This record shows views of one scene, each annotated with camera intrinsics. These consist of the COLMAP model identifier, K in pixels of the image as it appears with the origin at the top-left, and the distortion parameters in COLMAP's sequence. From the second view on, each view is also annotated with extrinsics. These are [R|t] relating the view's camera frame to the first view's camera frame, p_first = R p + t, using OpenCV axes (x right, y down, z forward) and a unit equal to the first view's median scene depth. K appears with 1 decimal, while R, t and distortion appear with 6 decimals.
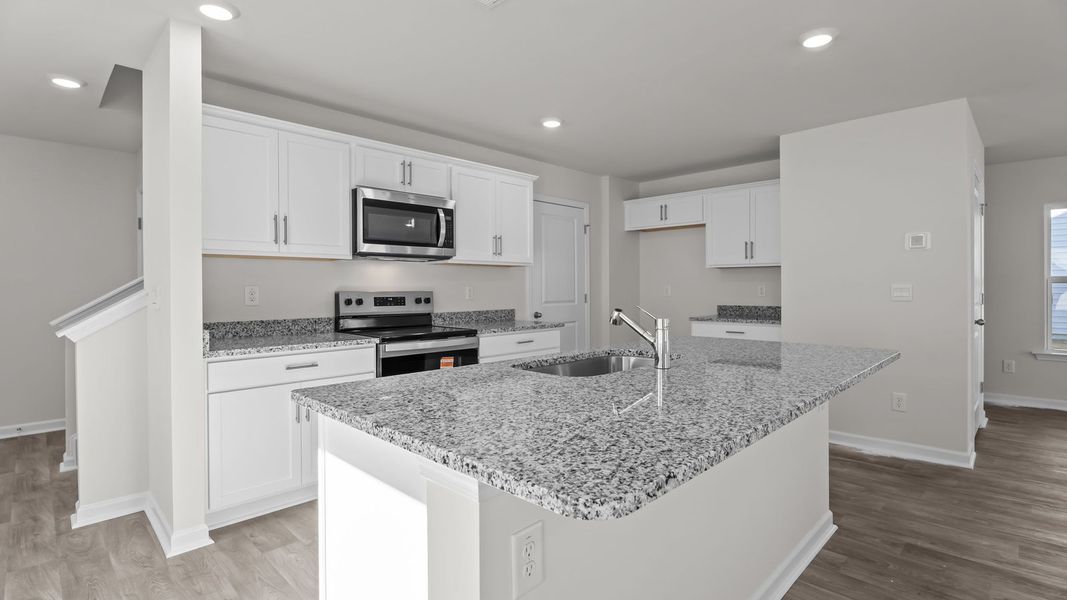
lens RADIAL K [[491.5, 0, 497.3], [0, 491.5, 288.6], [0, 0, 1]] dist [-0.010724, -0.000619]
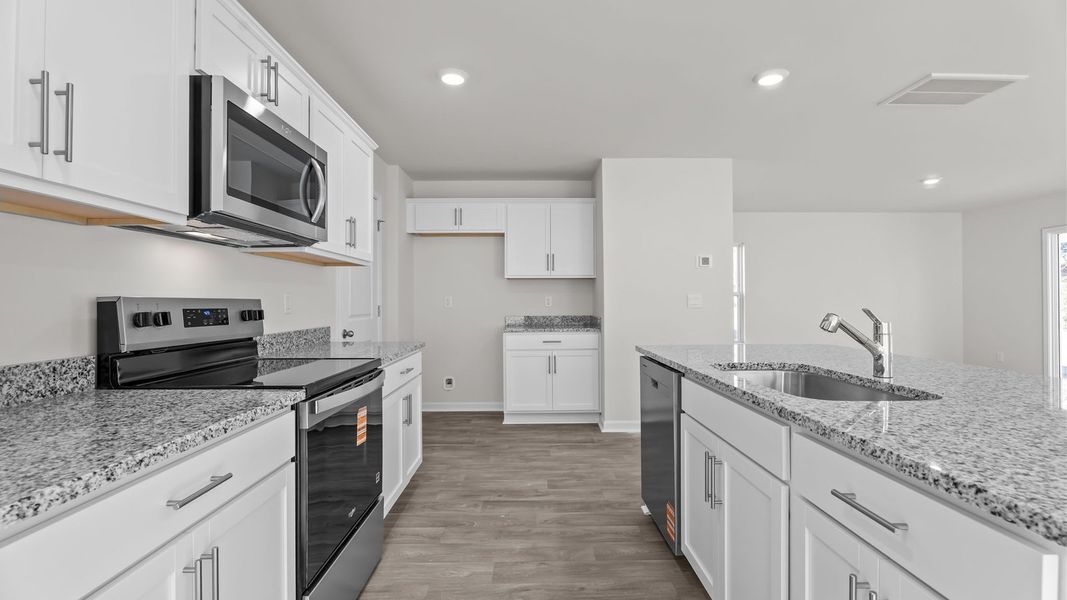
lens RADIAL K [[491.5, 0, 535.8], [0, 491.5, 297.3], [0, 0, 1]] dist [-0.010724, -0.000619]
pose [[0.683265, 0.007291, 0.730134, -0.334025], [0.001179, 0.999938, -0.011088, 0.010203], [-0.730169, 0.008437, 0.683214, 0.369335]]
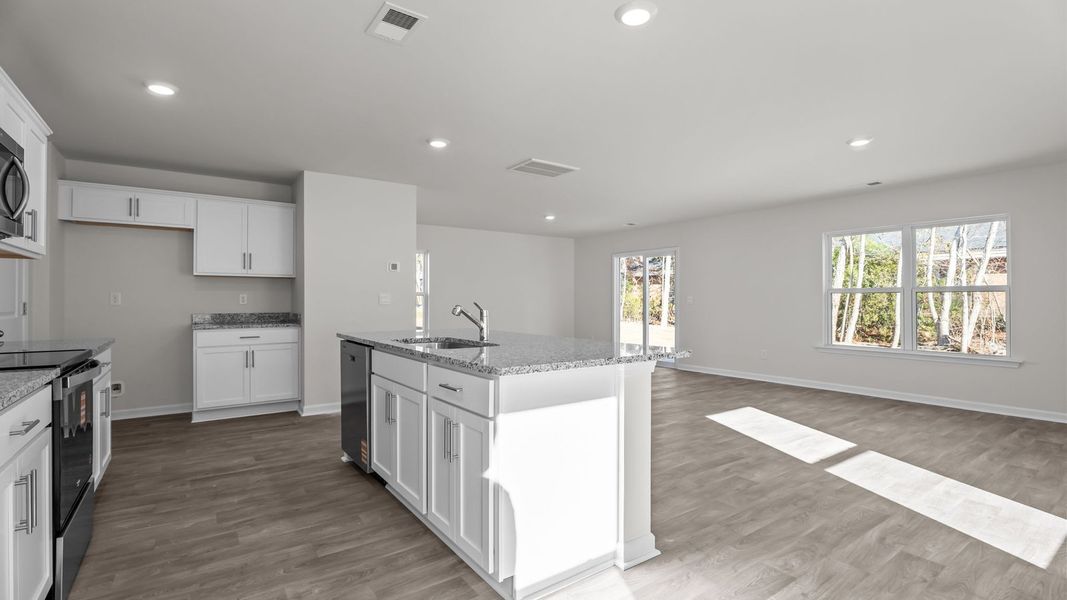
lens RADIAL K [[491.5, 0, 532.0], [0, 491.5, 297.4], [0, 0, 1]] dist [-0.010724, -0.000619]
pose [[0.157469, 0.009639, 0.987477, -0.554399], [-0.000557, 0.999953, -0.009672, 0.014850], [-0.987524, 0.000973, 0.157467, 0.251551]]
